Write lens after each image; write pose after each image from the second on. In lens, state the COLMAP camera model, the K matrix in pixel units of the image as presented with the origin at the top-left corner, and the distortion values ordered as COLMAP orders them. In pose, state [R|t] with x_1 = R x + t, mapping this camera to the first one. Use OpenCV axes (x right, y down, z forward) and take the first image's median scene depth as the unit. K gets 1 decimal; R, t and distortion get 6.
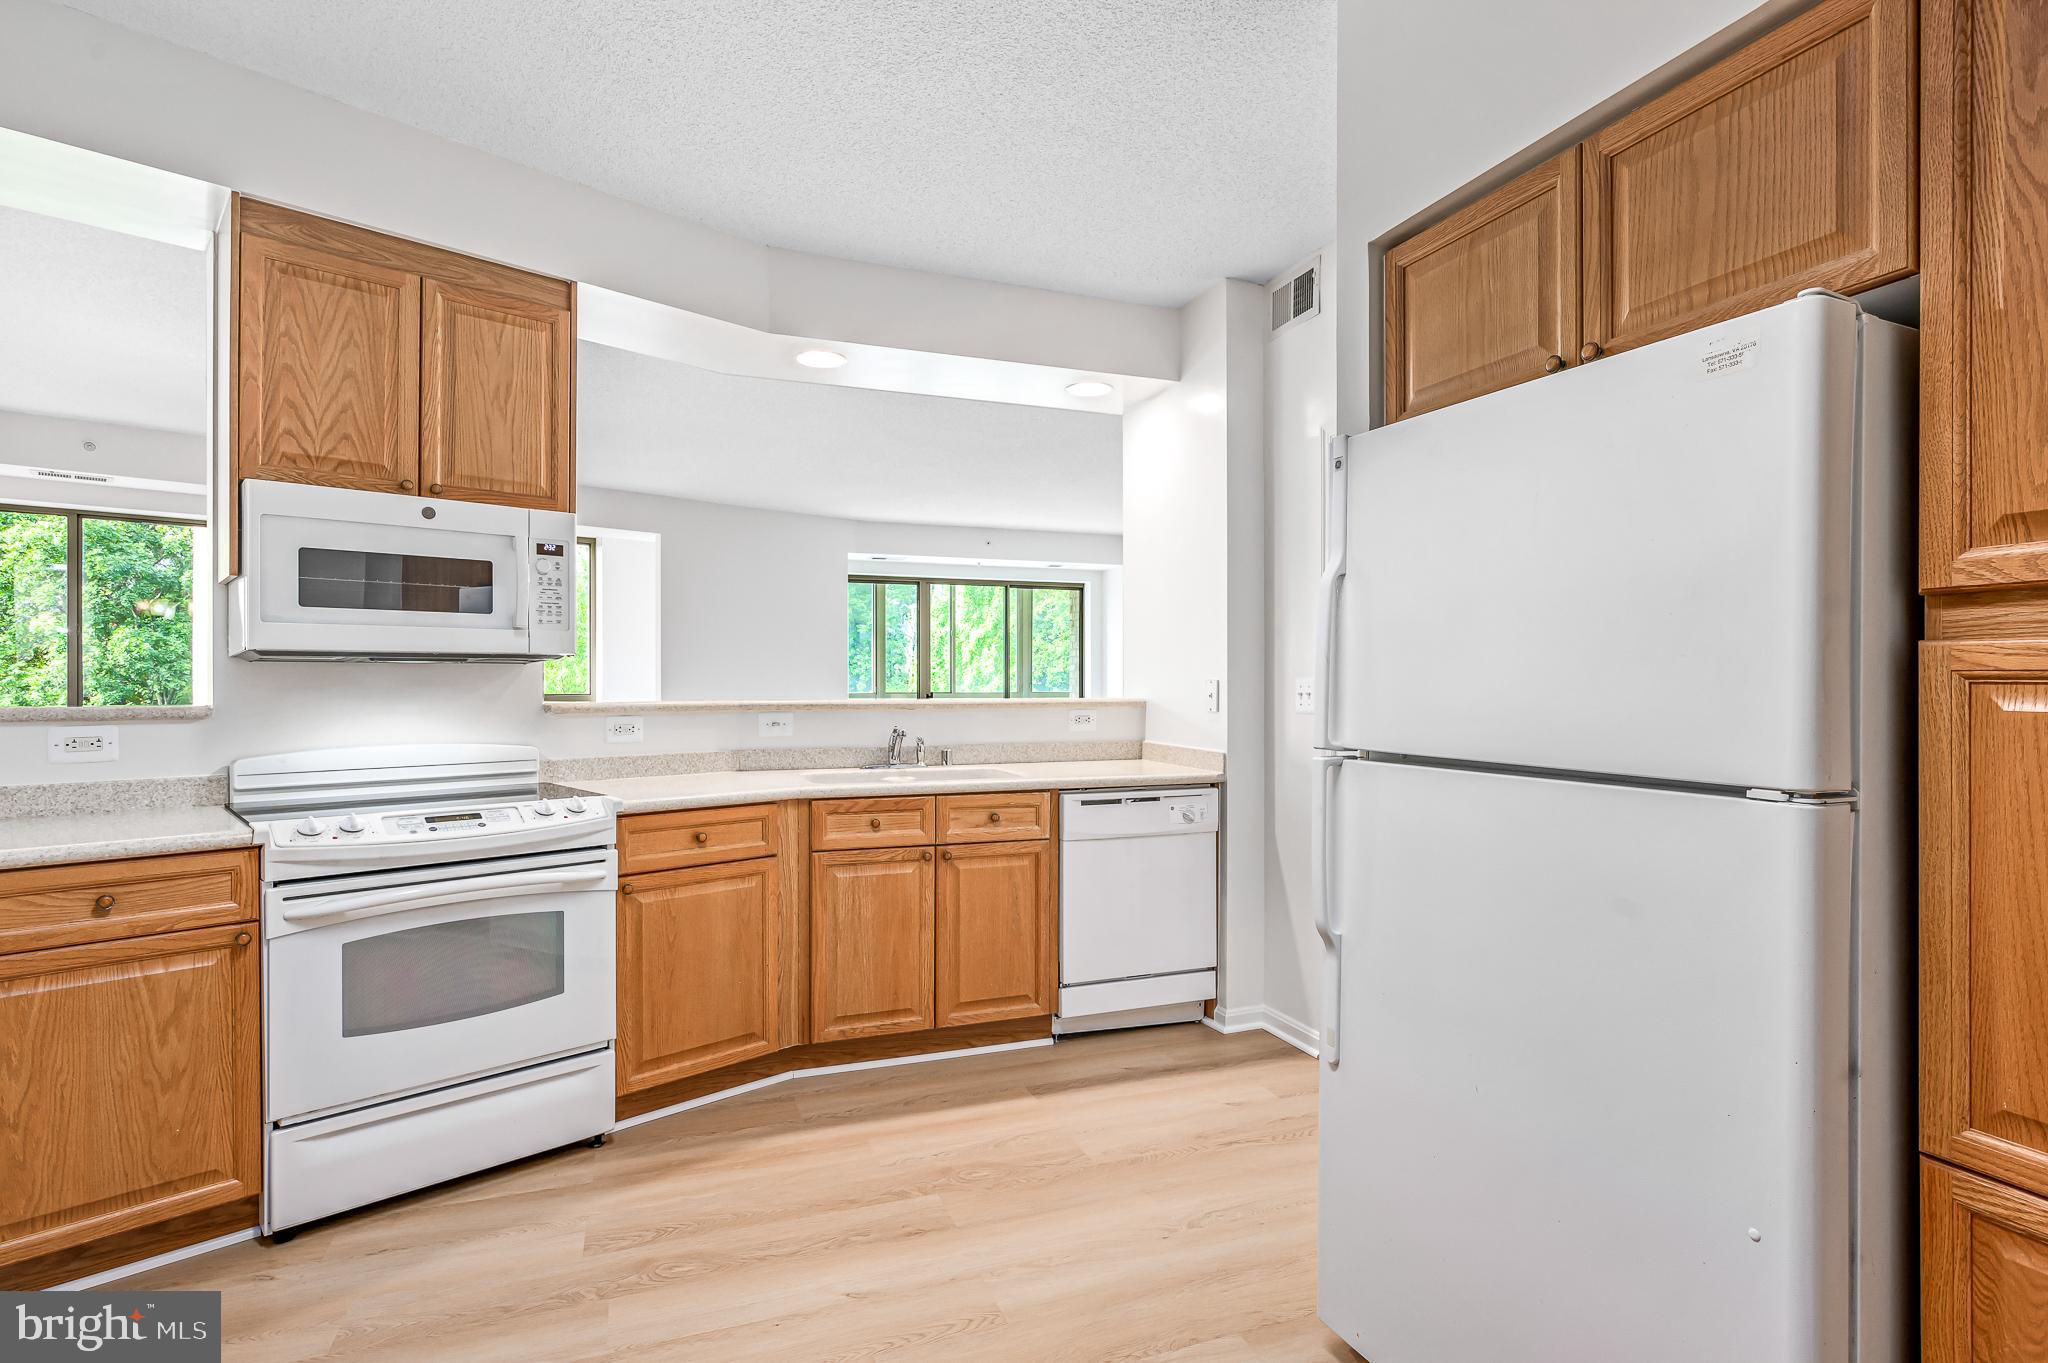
lens RADIAL K [[1108.2, 0, 1004.4], [0, 1108.2, 682.3], [0, 0, 1]] dist [-0.000131, -0.000087]
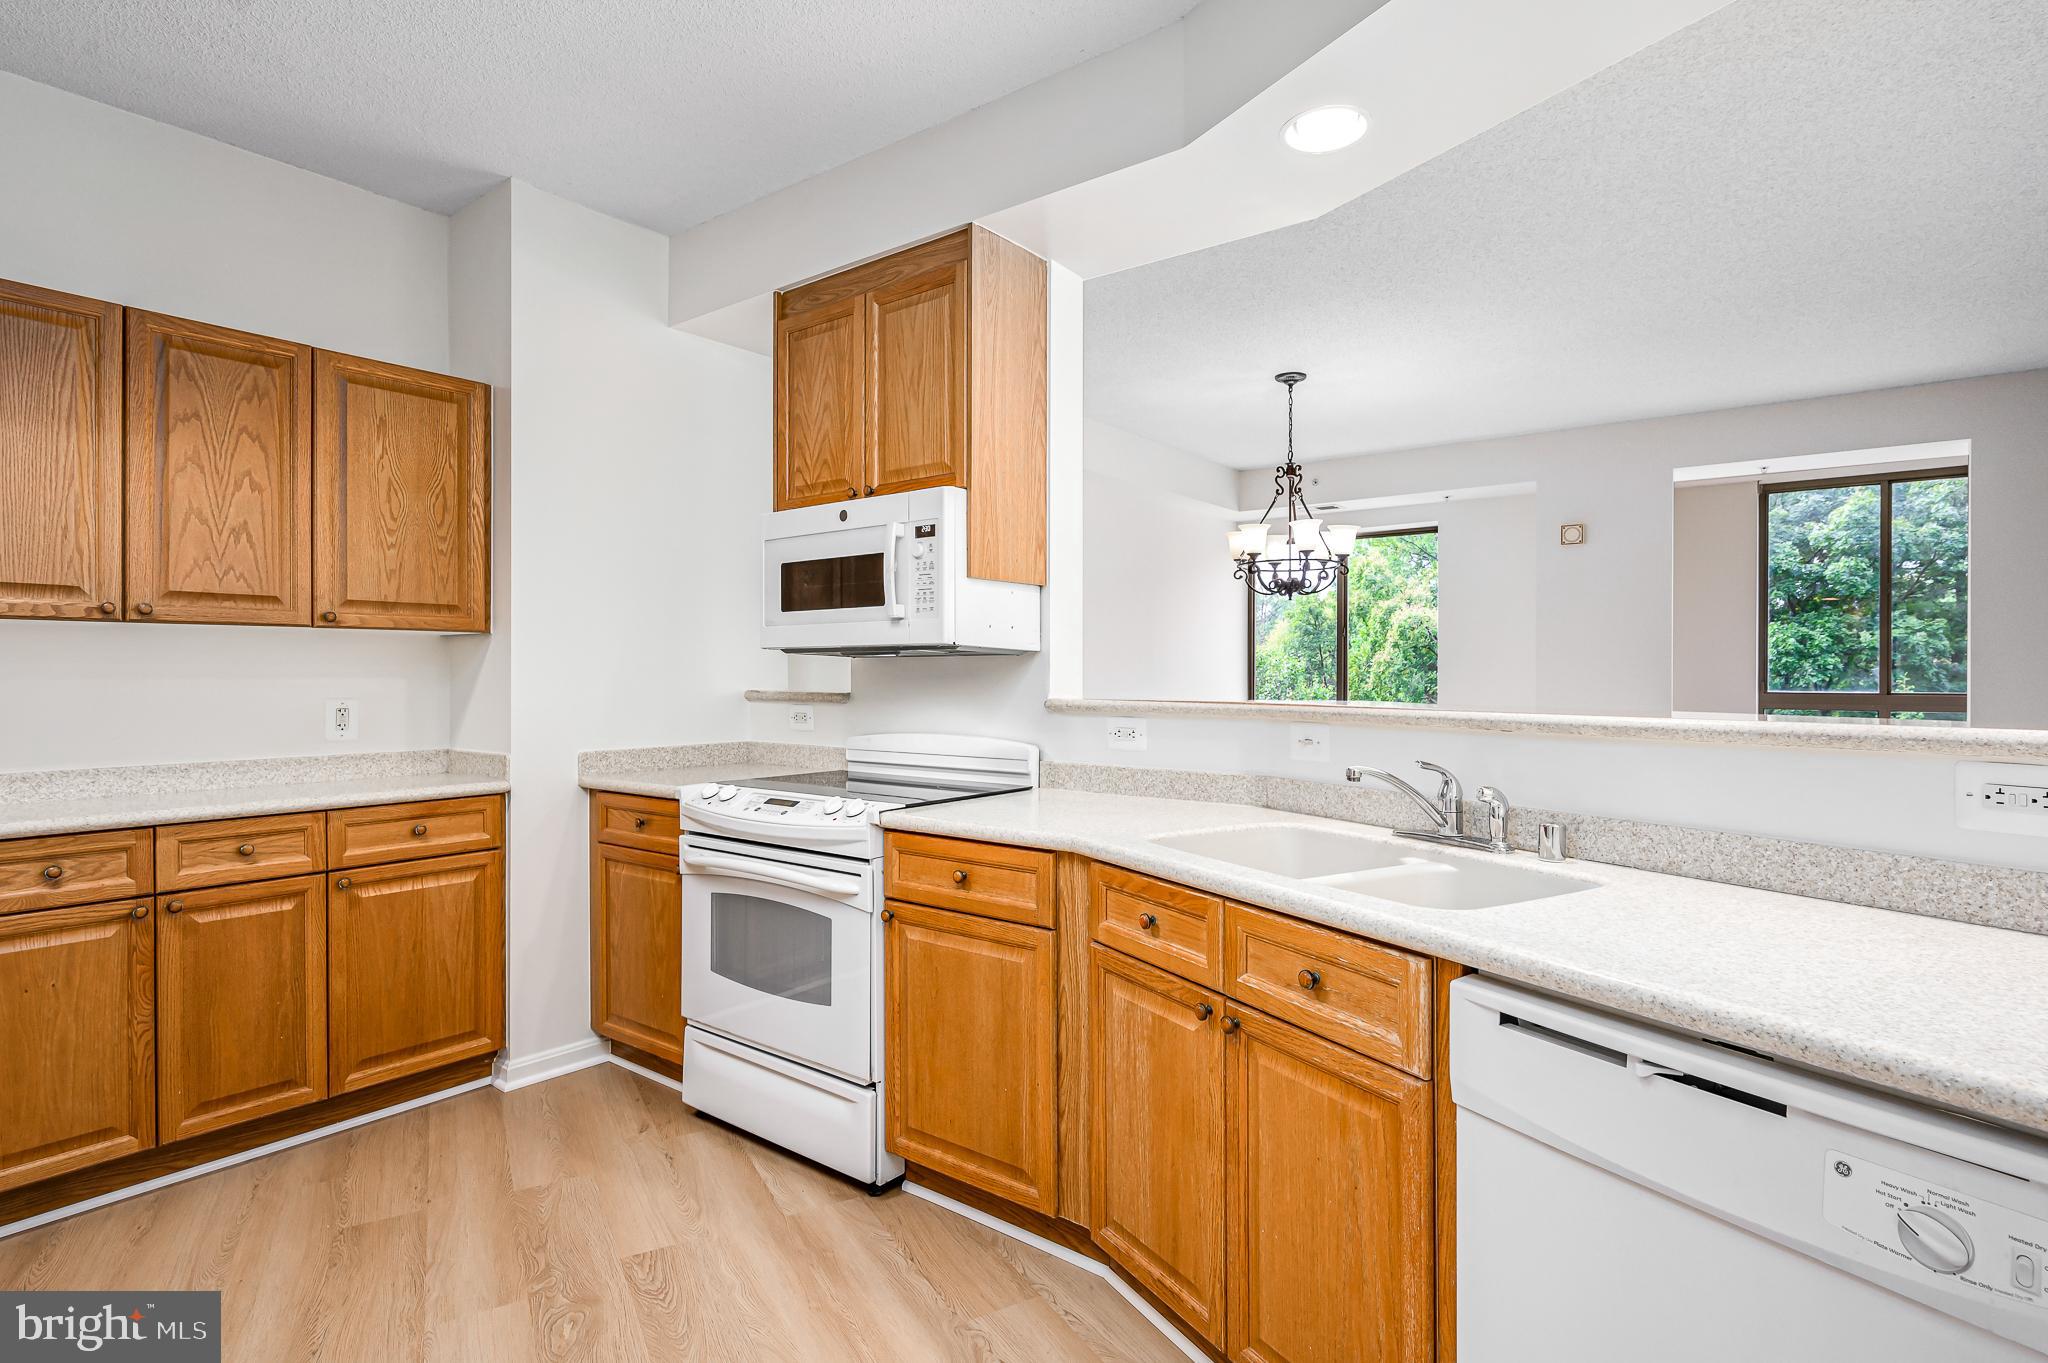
lens RADIAL K [[1015.8, 0, 1024.0], [0, 1015.8, 681.5], [0, 0, 1]] dist [0.002865, -0.000241]
pose [[0.136861, 0.006086, -0.990572, 0.431440], [-0.000871, 0.999981, 0.006024, 0.000305], [0.990590, 0.000038, 0.136864, 0.946898]]
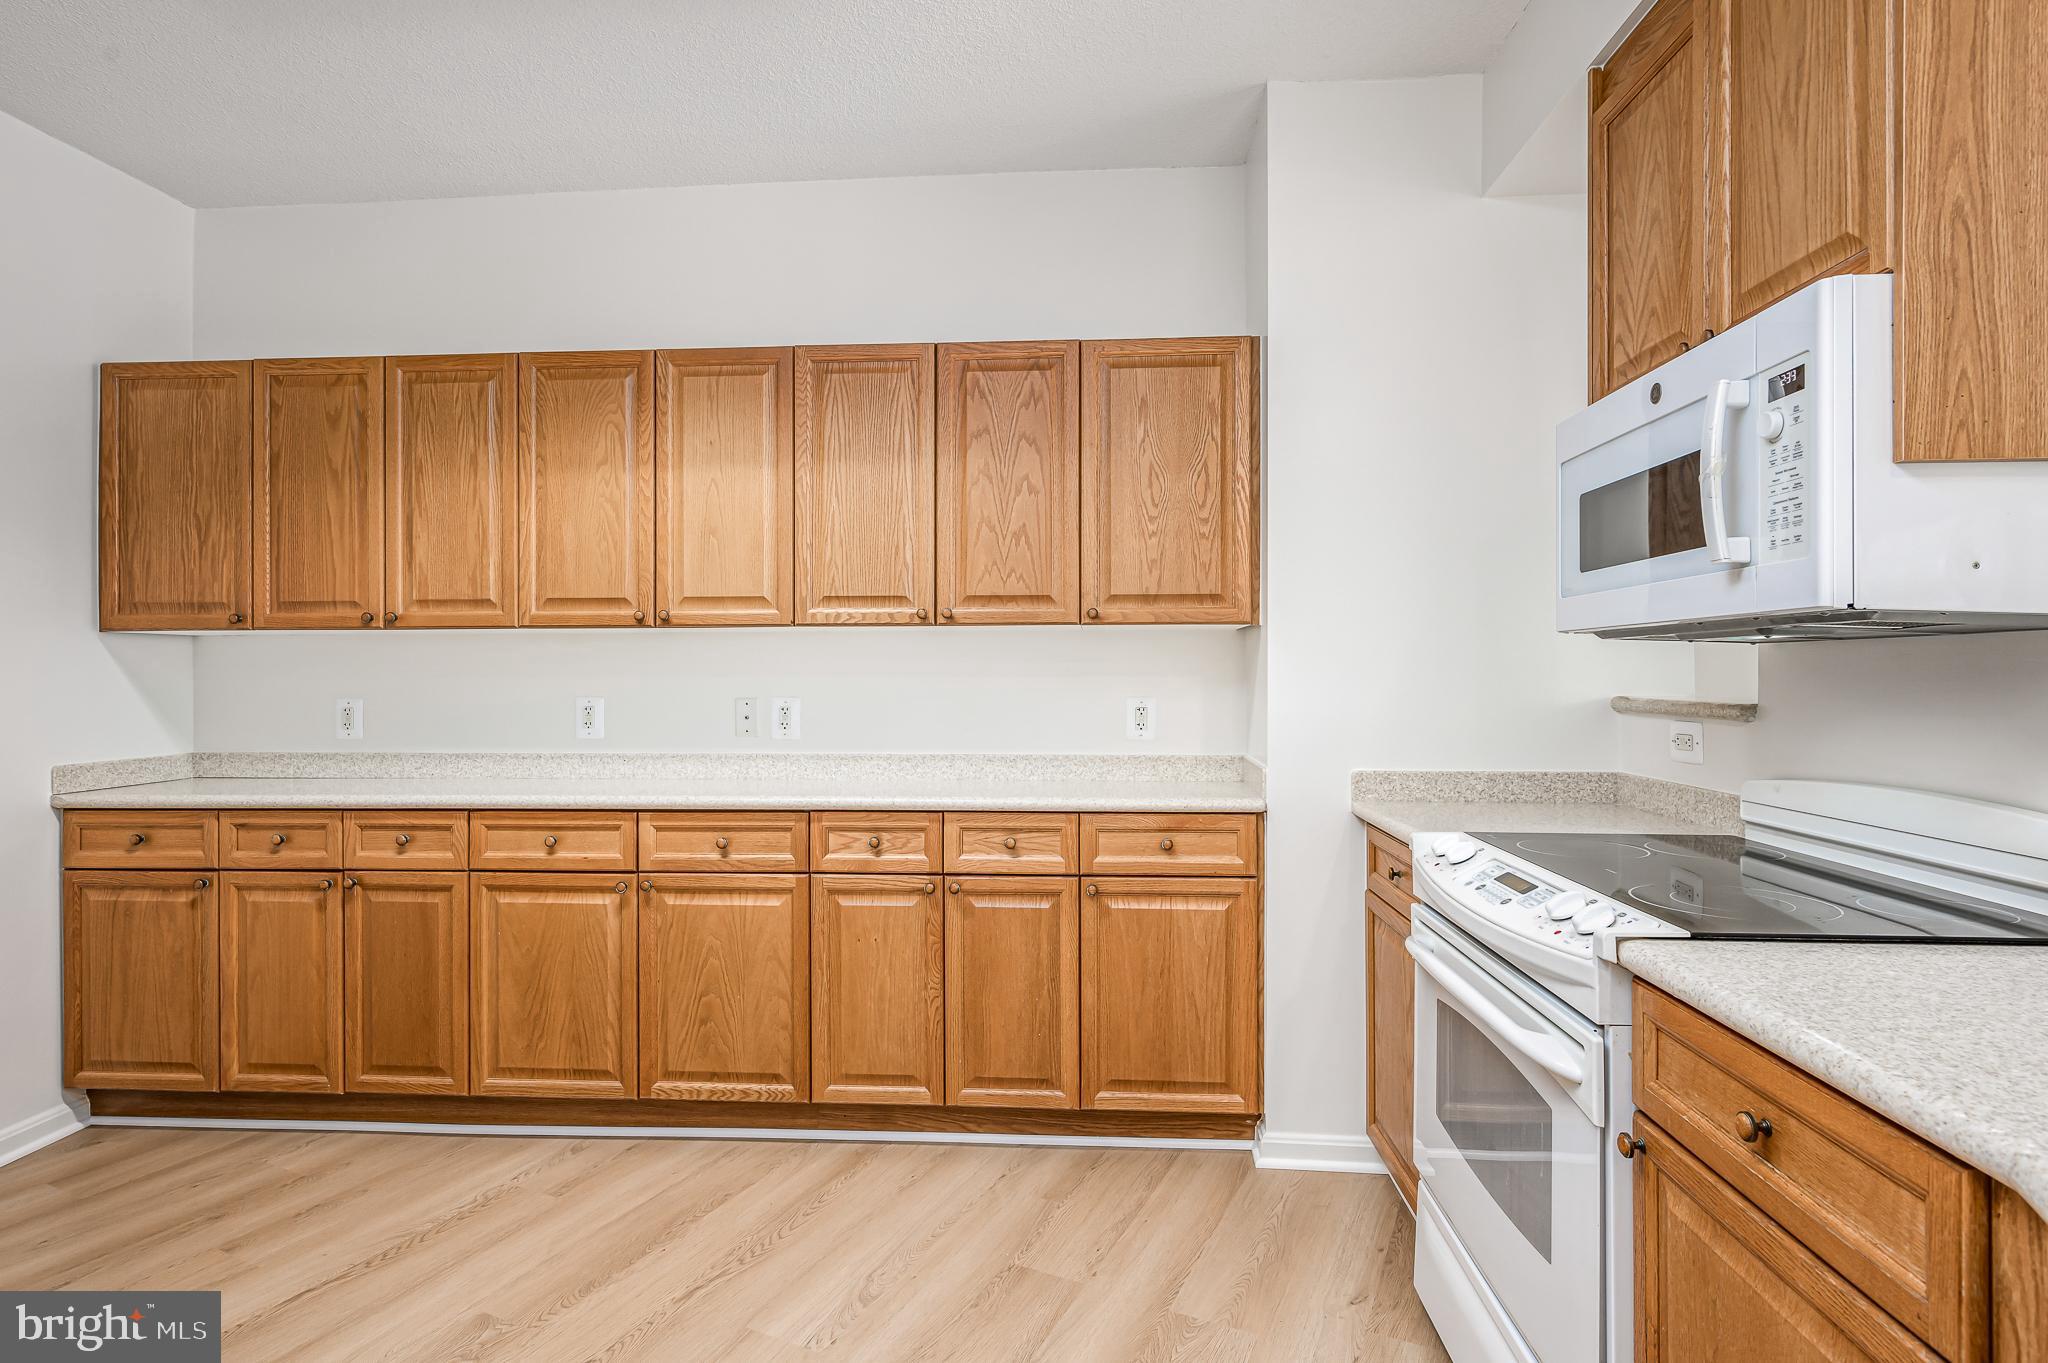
lens RADIAL K [[1049.1, 0, 1017.1], [0, 1049.1, 675.5], [0, 0, 1]] dist [-0.002178, -0.000776]
pose [[-0.741062, 0.000346, -0.671437, 0.112402], [-0.001734, 0.999996, 0.002429, 0.000366], [0.671435, 0.002964, -0.741058, 1.085715]]
